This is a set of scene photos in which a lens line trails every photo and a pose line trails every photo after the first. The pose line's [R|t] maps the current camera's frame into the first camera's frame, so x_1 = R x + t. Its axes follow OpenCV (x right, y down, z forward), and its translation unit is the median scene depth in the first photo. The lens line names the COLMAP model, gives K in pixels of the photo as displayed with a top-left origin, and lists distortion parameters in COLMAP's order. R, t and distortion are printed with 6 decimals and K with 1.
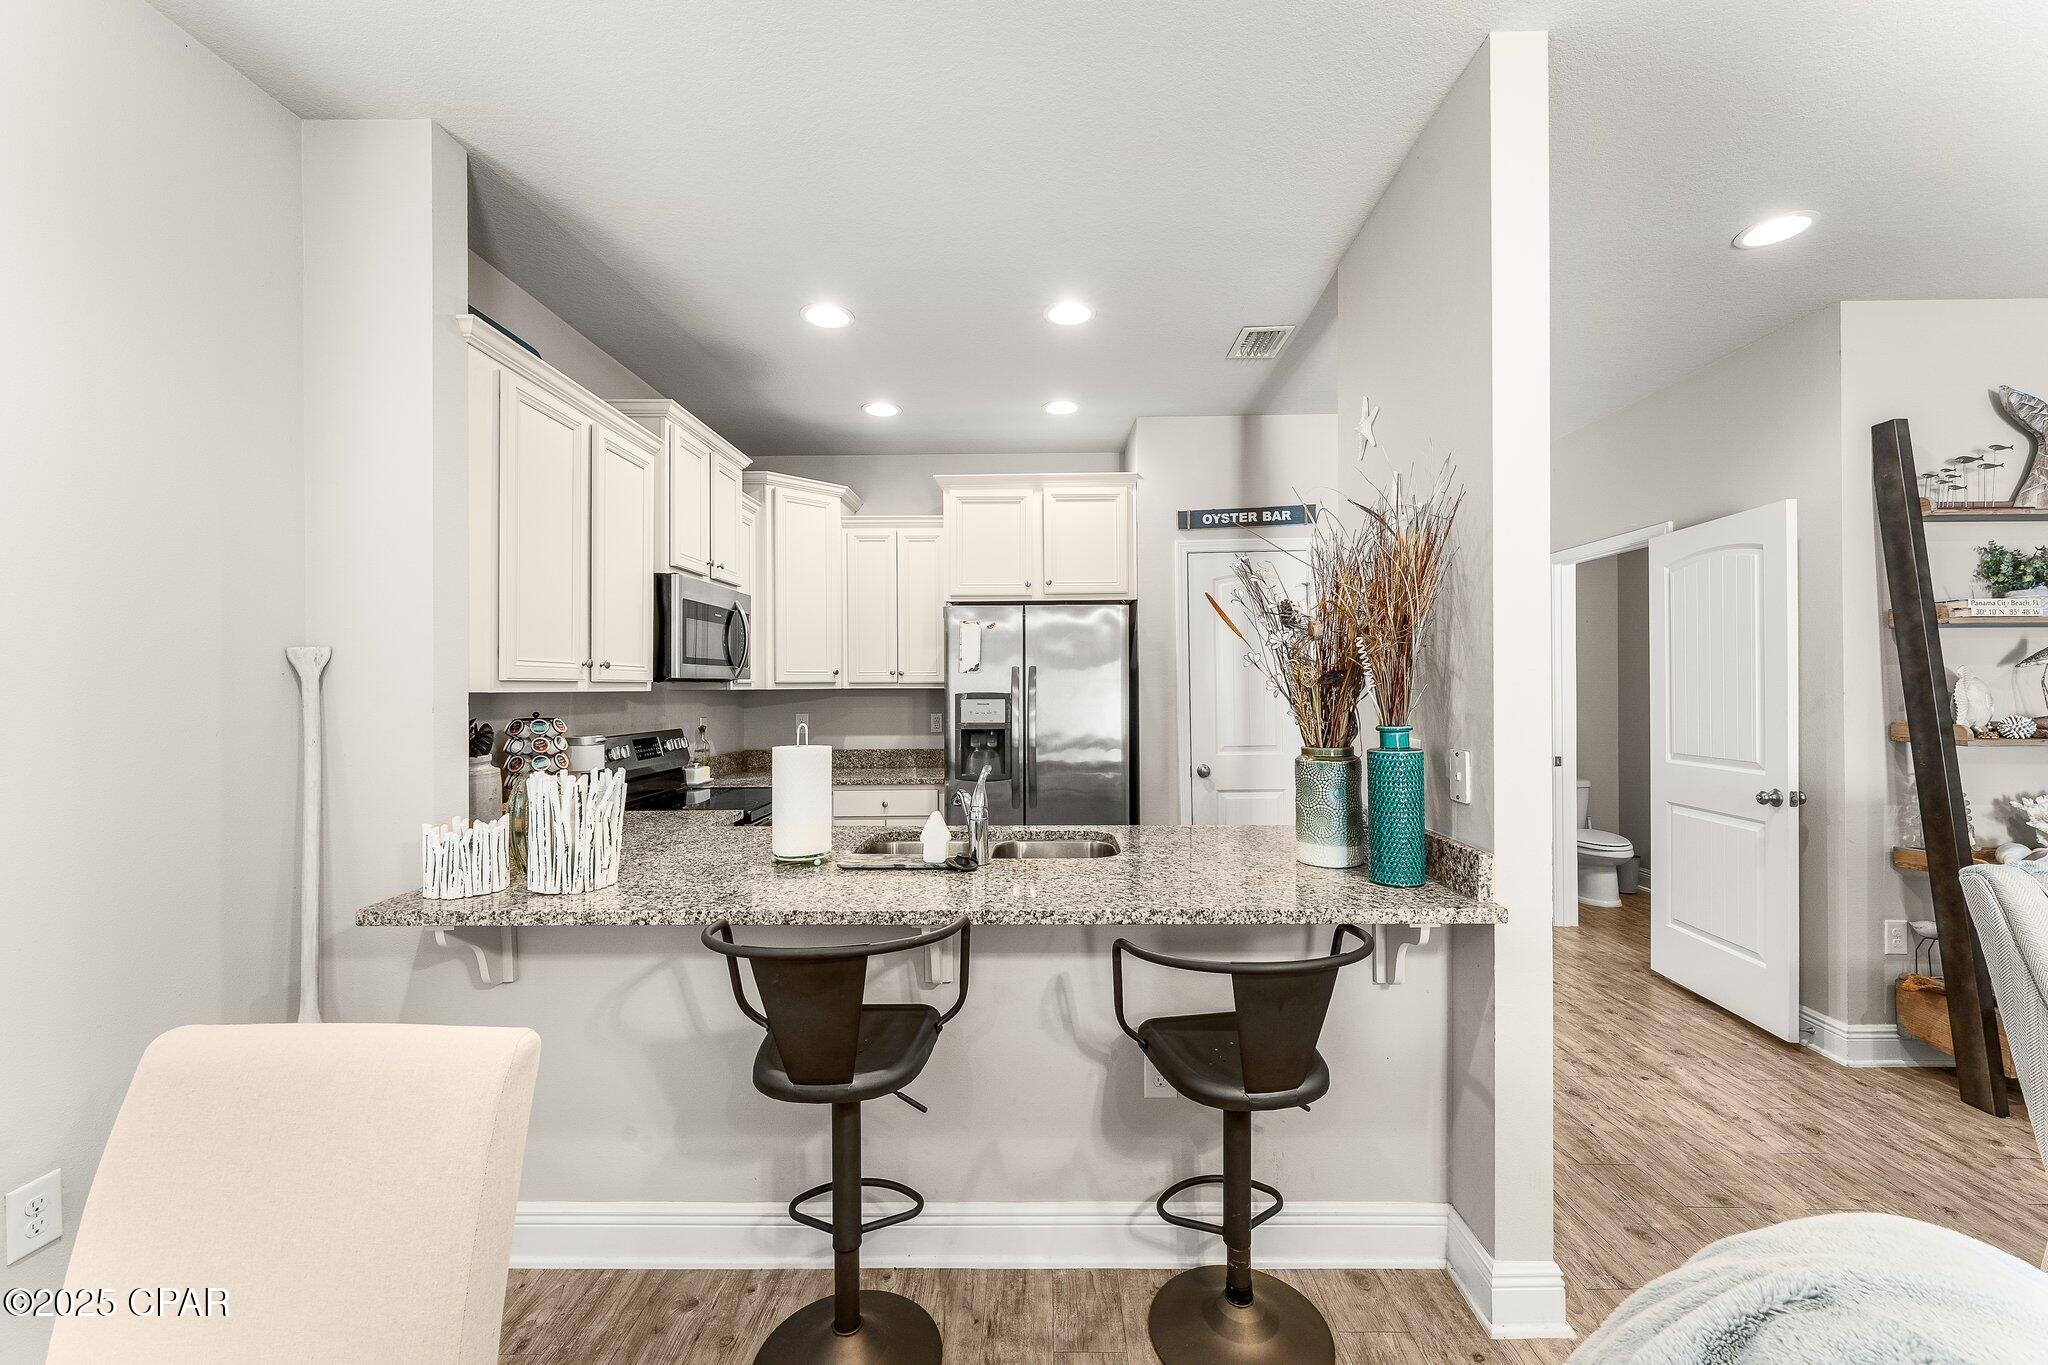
lens RADIAL K [[814.5, 0, 1053.6], [0, 814.5, 679.7], [0, 0, 1]] dist [-0.001313, -0.000112]
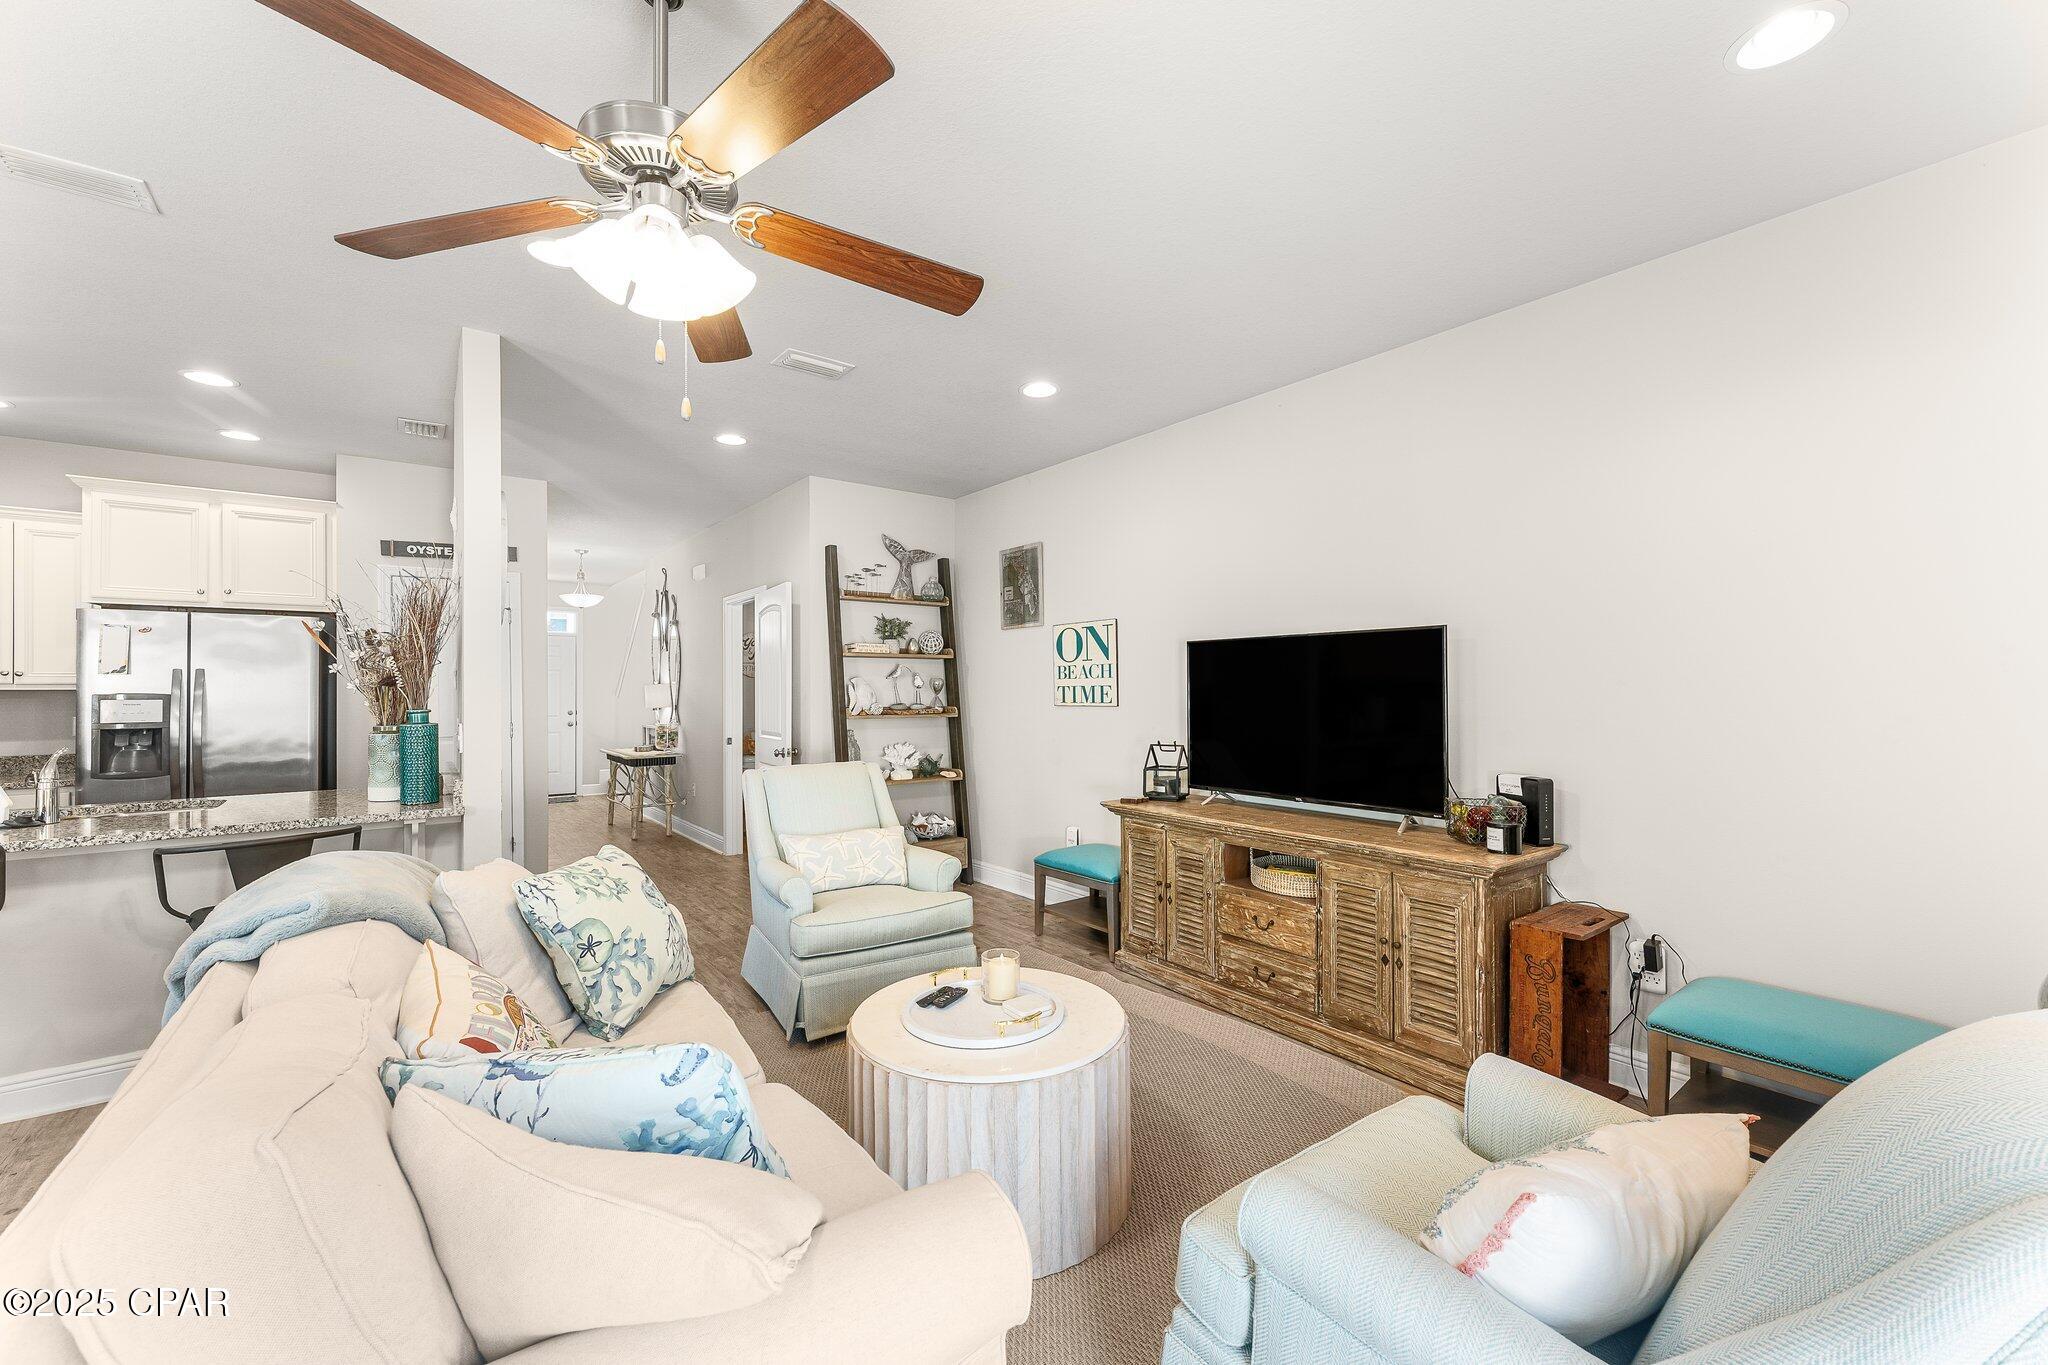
lens RADIAL K [[814.5, 0, 1053.6], [0, 814.5, 679.7], [0, 0, 1]] dist [-0.001313, -0.000112]
pose [[0.787803, 0.009390, 0.615856, 0.201822], [-0.004835, 0.999947, -0.009062, 0.001774], [-0.615908, 0.004162, 0.787807, -0.543697]]
